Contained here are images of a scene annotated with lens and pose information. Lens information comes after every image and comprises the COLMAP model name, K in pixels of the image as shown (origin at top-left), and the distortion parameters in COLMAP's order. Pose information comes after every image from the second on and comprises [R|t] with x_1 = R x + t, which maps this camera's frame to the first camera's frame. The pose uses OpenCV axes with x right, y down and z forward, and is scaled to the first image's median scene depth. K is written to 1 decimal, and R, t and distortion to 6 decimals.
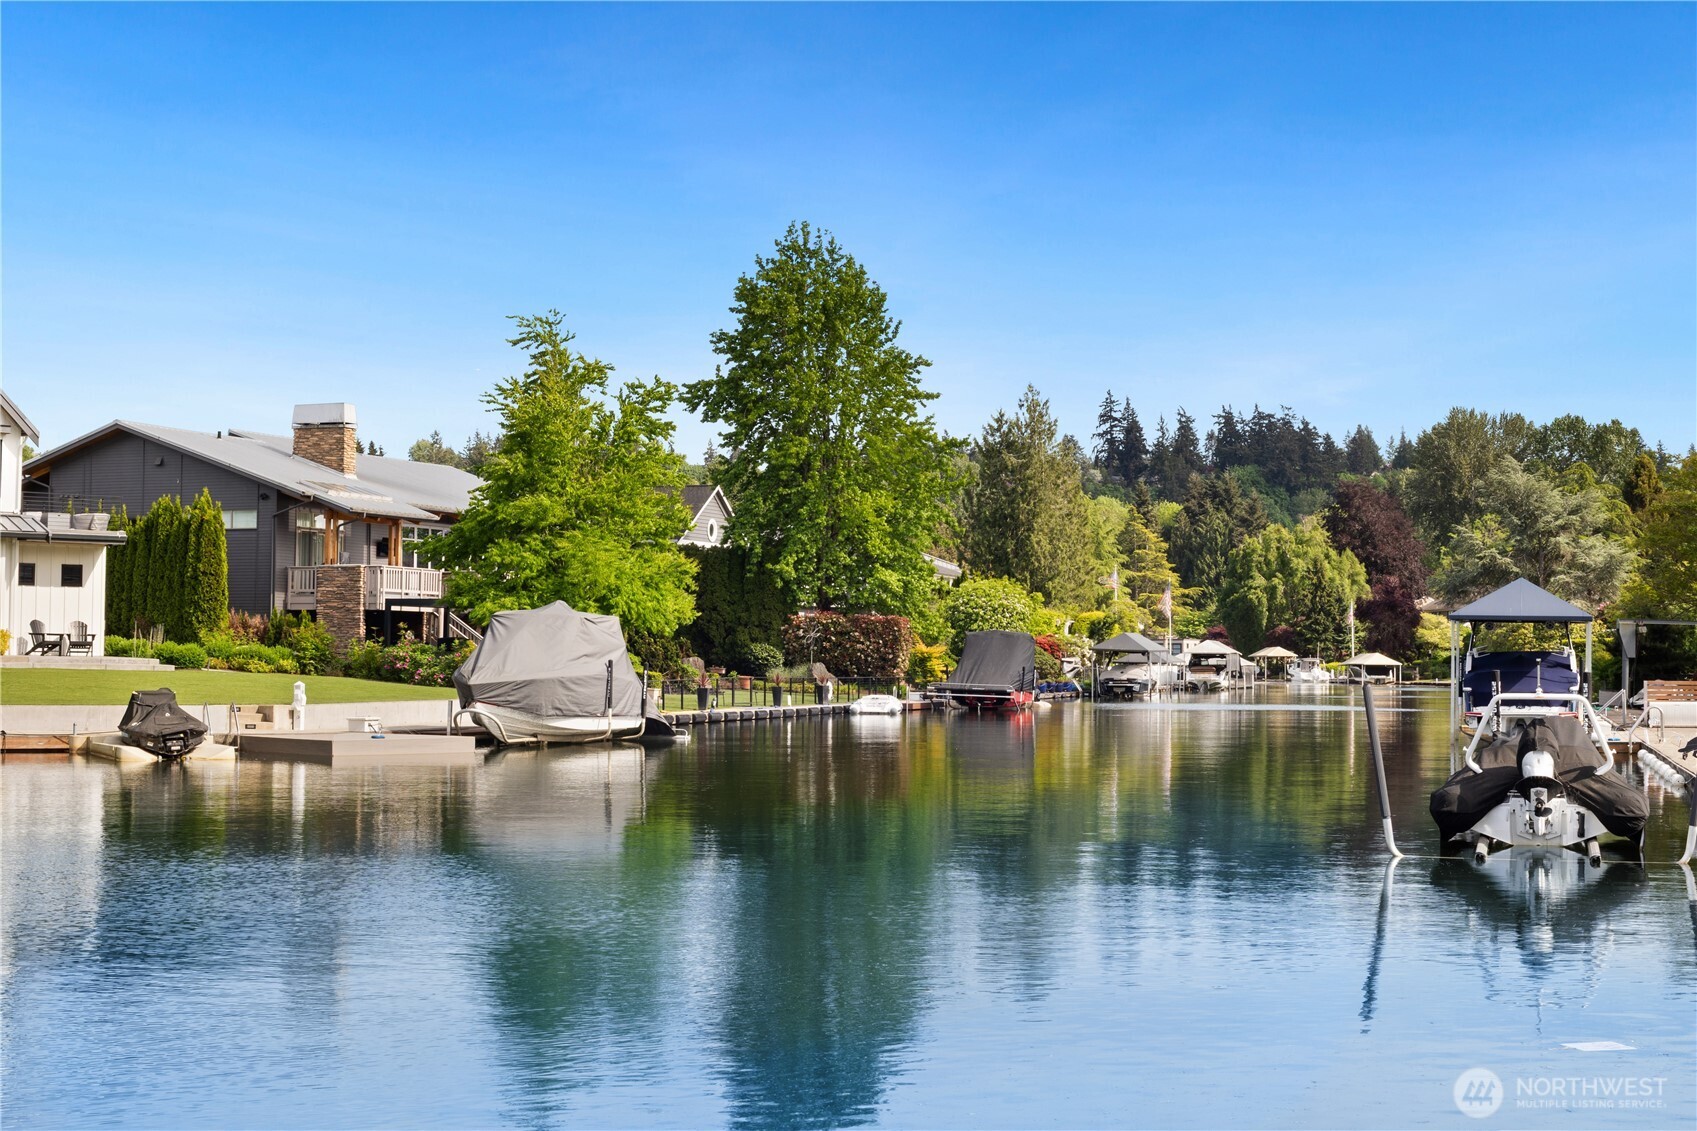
lens RADIAL K [[2464.2, 0, 848.5], [0, 2464.2, 565.5], [0, 0, 1]] dist [0.013470, 0.031549]
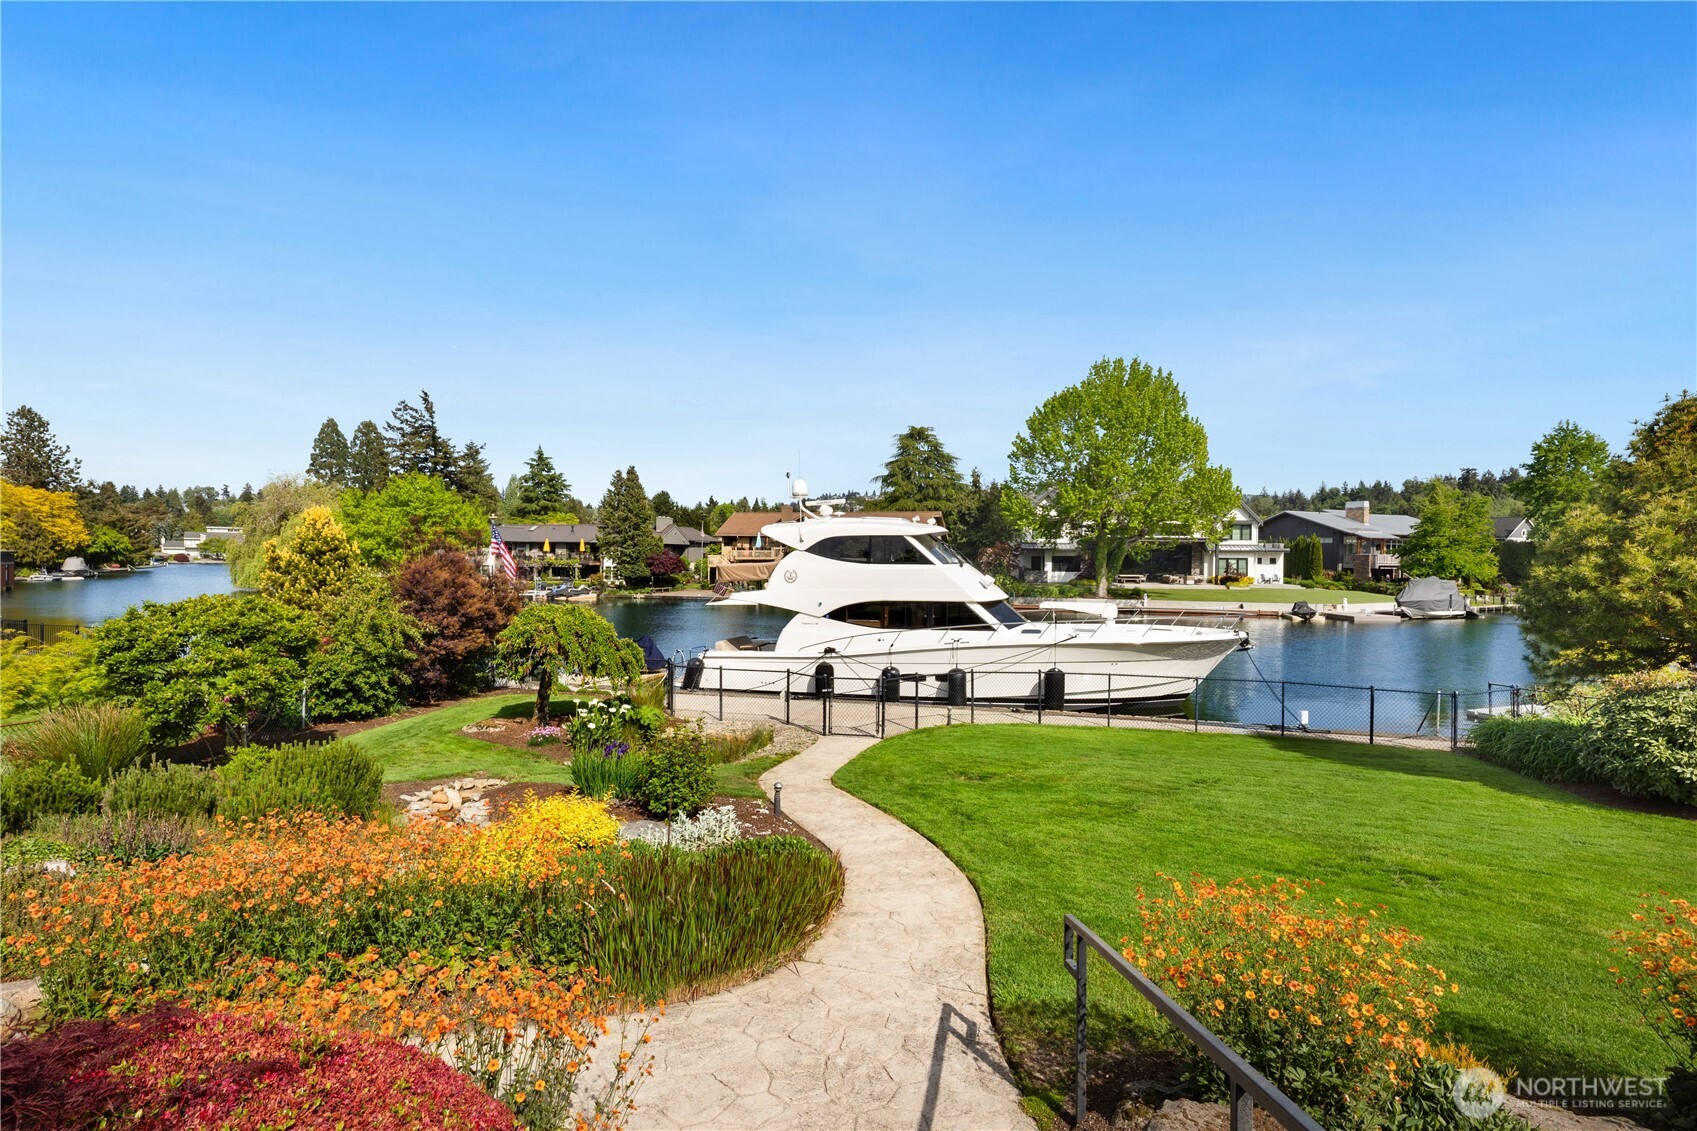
lens RADIAL K [[853.1, 0, 801.8], [0, 853.1, 564.6], [0, 0, 1]] dist [-0.000605, -0.000319]
pose [[0.700771, 0.005620, -0.713364, 0.087704], [0.027202, 0.999031, 0.034592, -0.052270], [0.712867, -0.043646, 0.699940, -0.348869]]
